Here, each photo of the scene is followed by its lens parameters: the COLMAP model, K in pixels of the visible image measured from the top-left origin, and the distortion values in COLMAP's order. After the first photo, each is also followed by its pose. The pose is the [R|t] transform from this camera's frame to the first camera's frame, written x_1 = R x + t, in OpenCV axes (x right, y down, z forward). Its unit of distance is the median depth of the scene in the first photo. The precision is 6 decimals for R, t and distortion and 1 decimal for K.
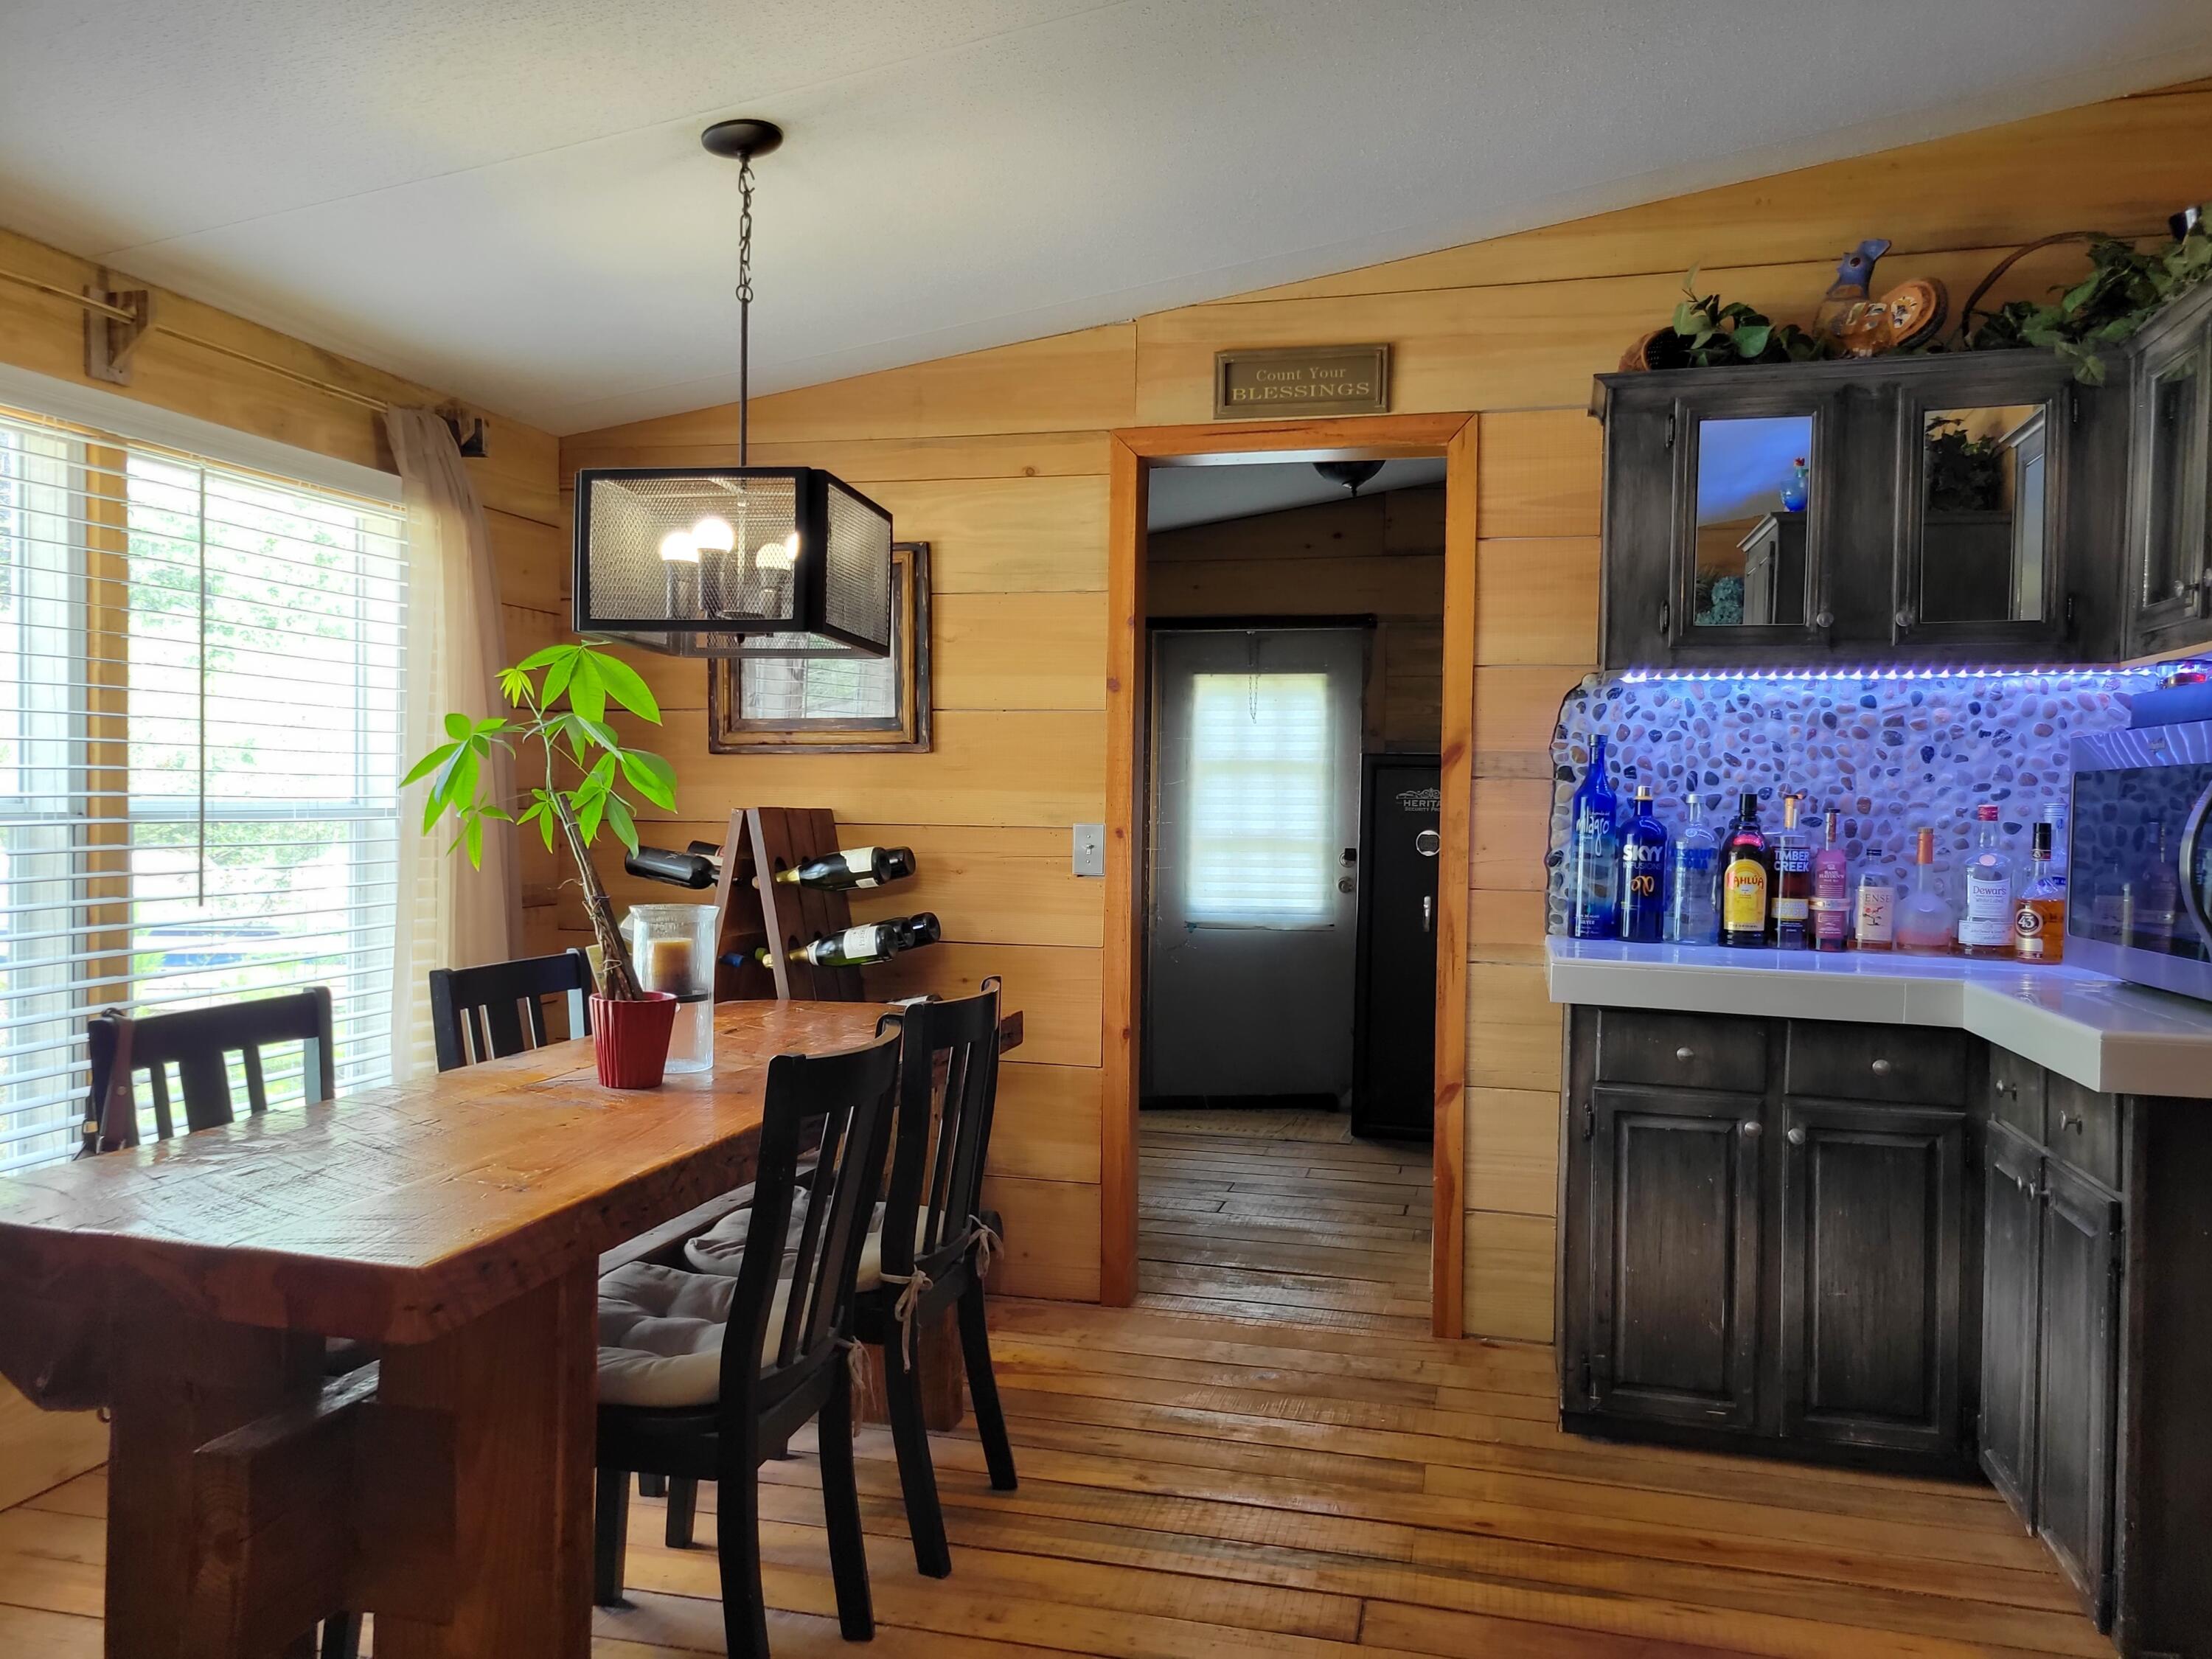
lens RADIAL K [[1664.7, 0, 1102.7], [0, 1664.7, 818.0], [0, 0, 1]] dist [0.070893, -0.084177]
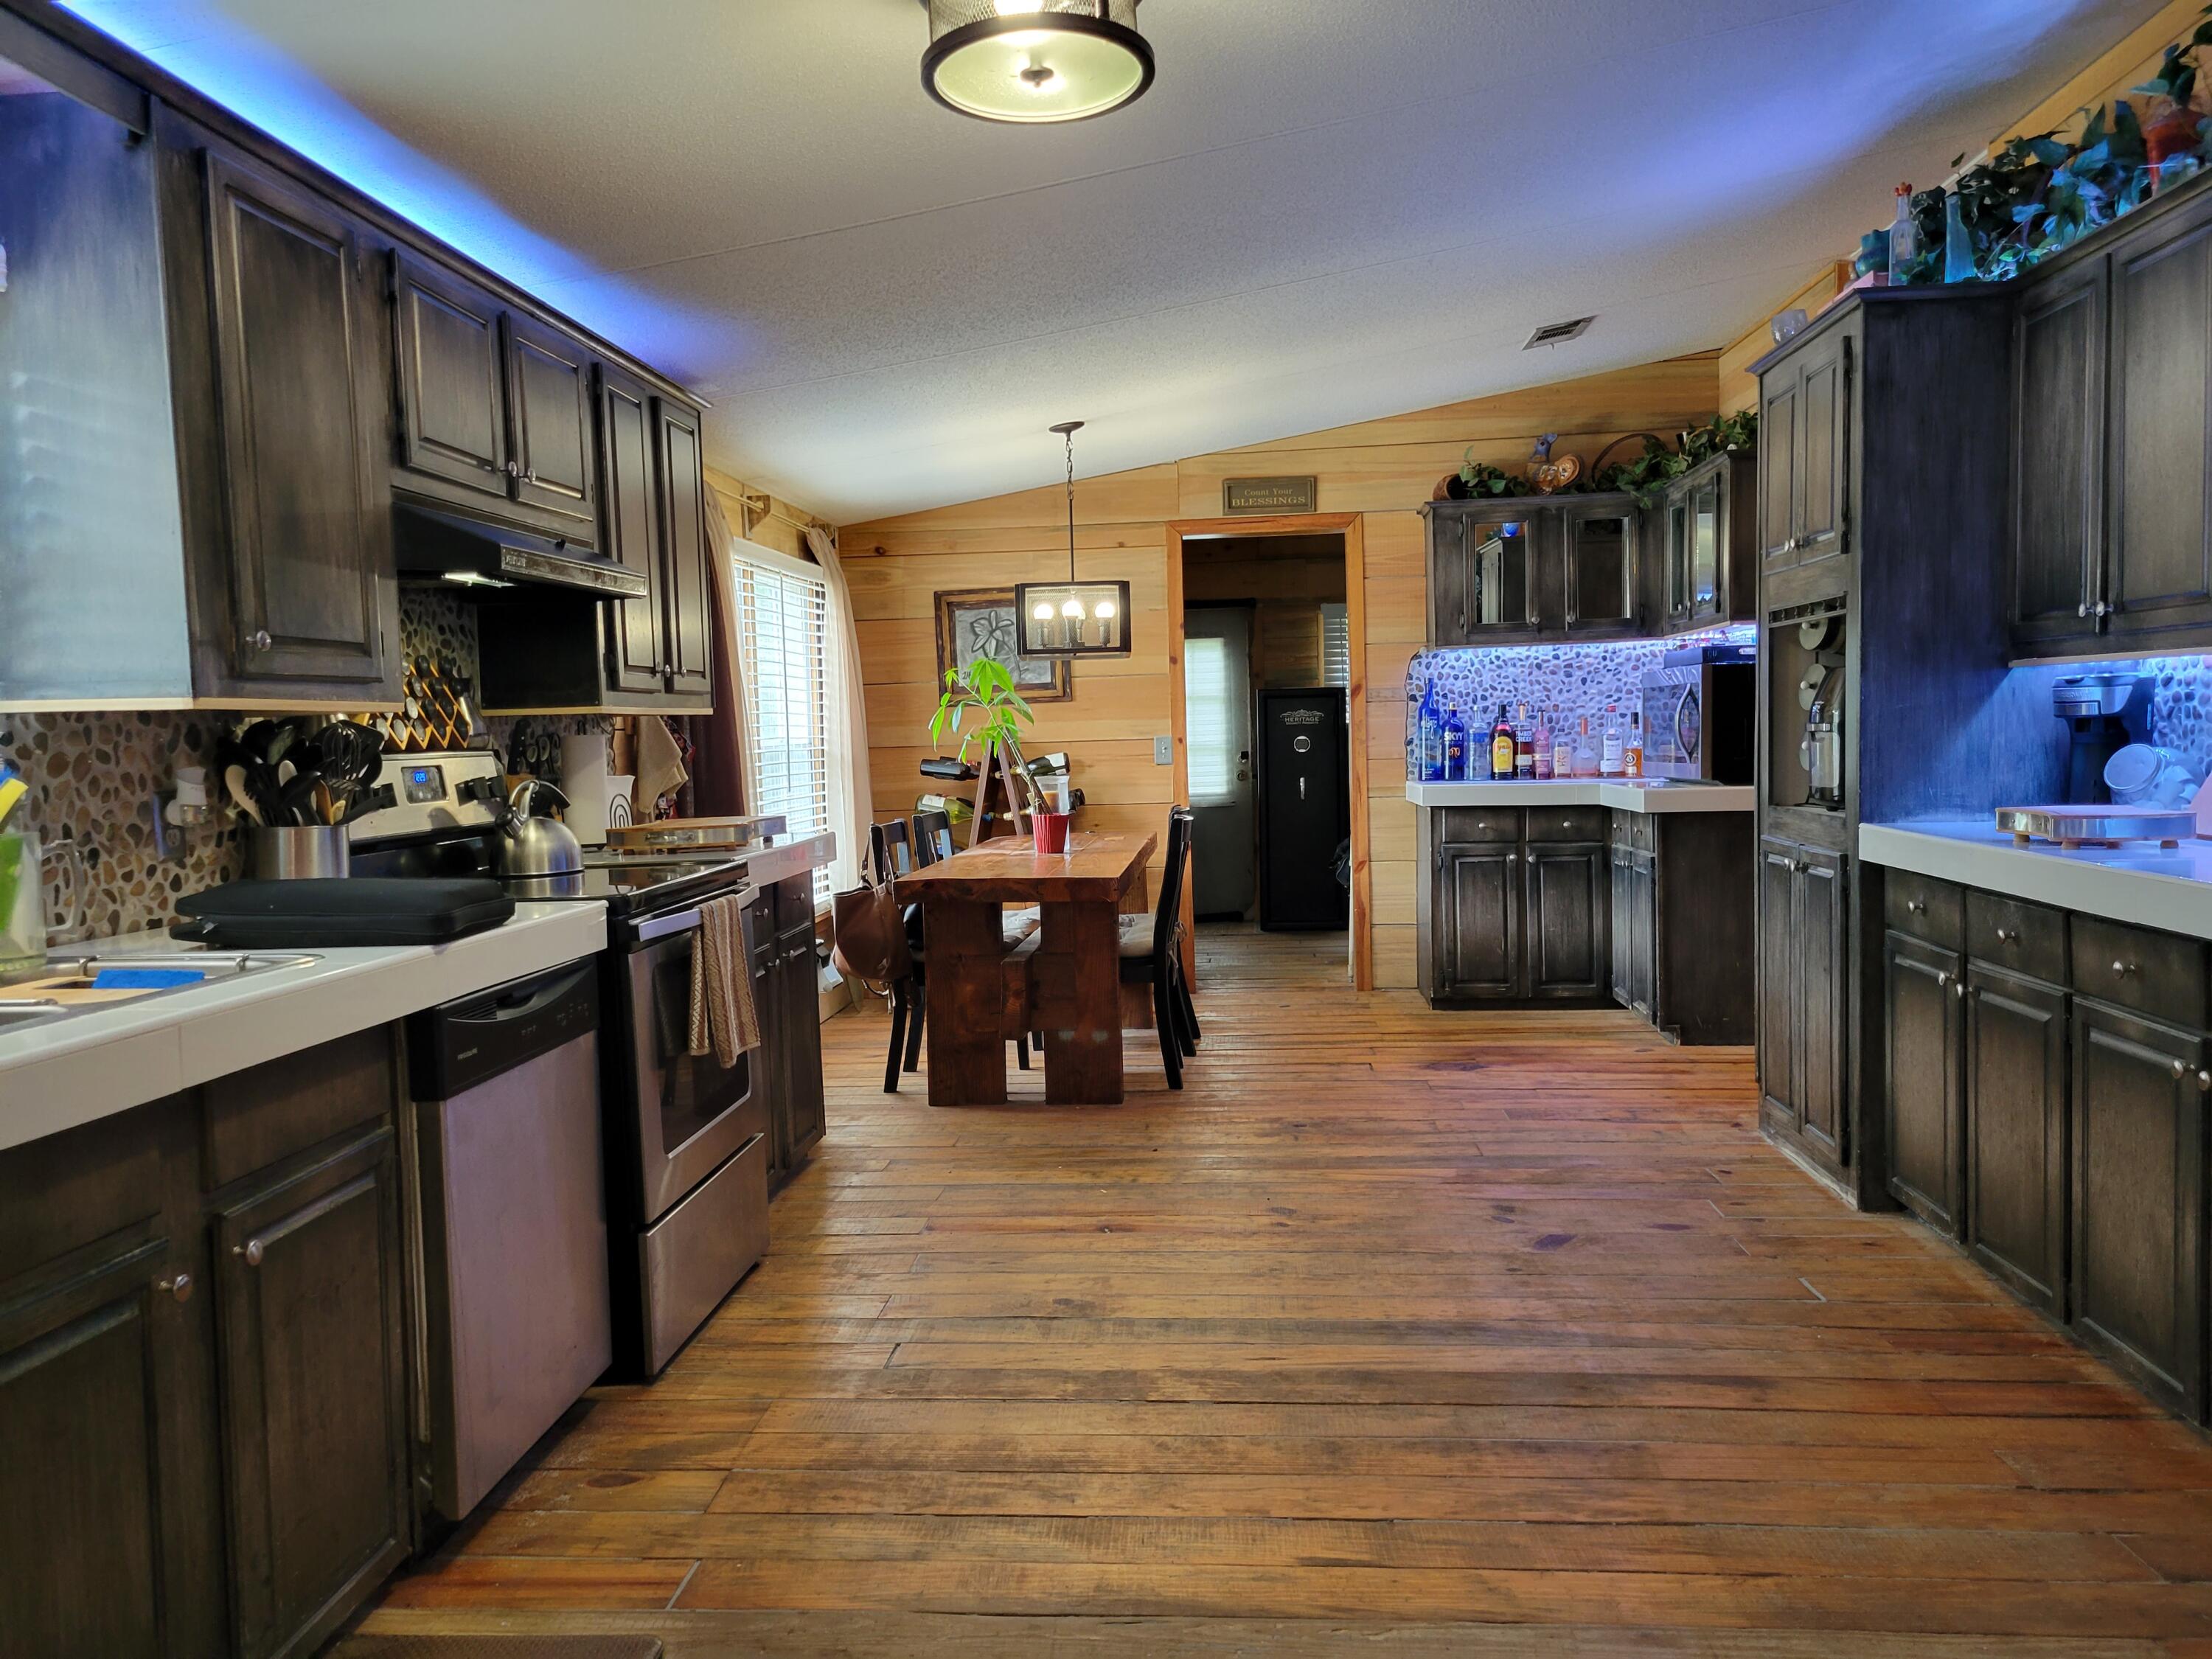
lens RADIAL K [[1717.5, 0, 1100.5], [0, 1717.5, 827.0], [0, 0, 1]] dist [0.032718, -0.014797]
pose [[0.984741, -0.054717, 0.165202, -0.444618], [0.047551, 0.997761, 0.047032, 0.012551], [-0.167406, -0.038458, 0.985138, -0.970993]]
